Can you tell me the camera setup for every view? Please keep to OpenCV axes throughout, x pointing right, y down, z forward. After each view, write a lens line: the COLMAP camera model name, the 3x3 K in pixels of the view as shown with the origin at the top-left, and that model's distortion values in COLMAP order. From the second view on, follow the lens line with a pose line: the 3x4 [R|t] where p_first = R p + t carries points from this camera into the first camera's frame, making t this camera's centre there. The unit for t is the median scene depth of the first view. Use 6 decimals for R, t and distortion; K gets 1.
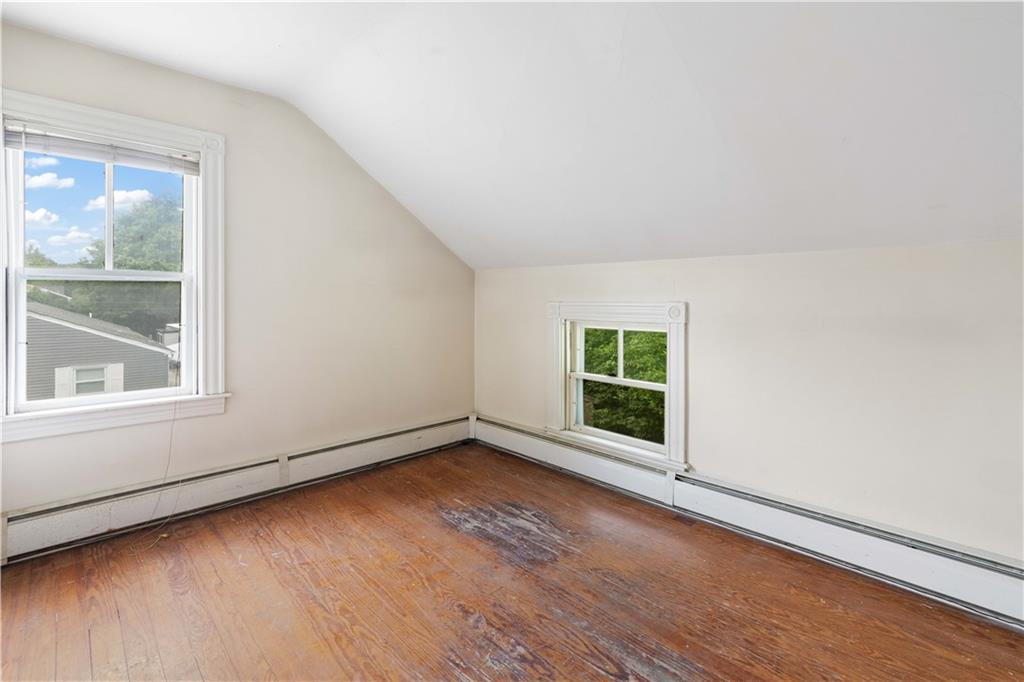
lens RADIAL K [[459.2, 0, 541.3], [0, 459.2, 305.1], [0, 0, 1]] dist [-0.008269, 0.002522]
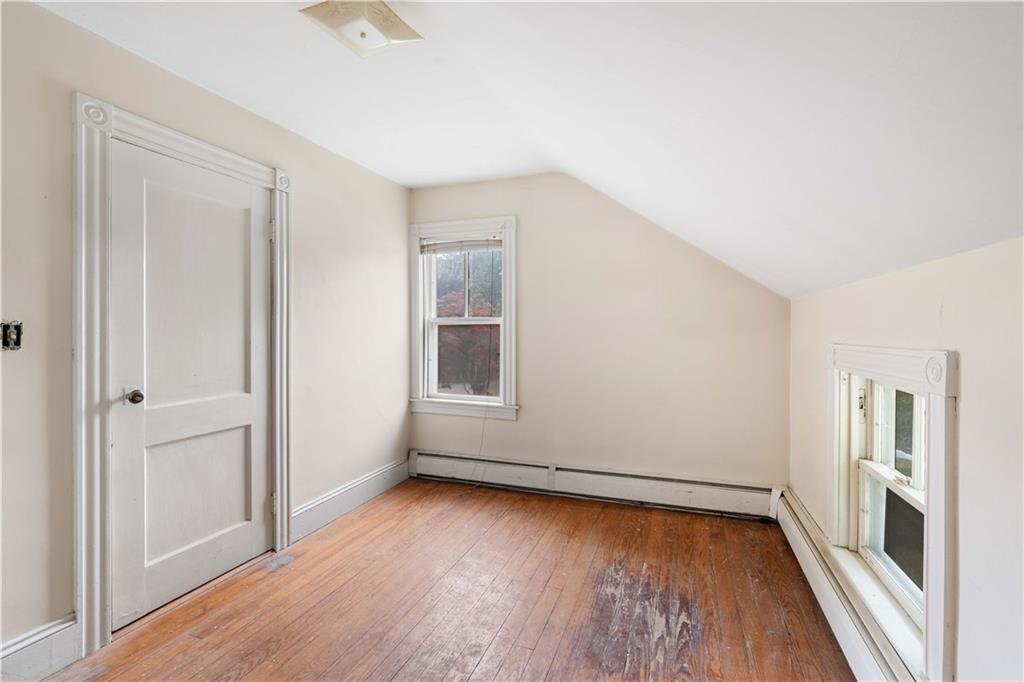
lens RADIAL K [[459.2, 0, 507.0], [0, 459.2, 337.6], [0, 0, 1]] dist [-0.008269, 0.002522]
pose [[0.425815, 0.010142, -0.904753, 0.539077], [-0.013447, 0.999898, 0.004880, -0.015733], [0.904710, 0.010089, 0.425908, 0.408250]]
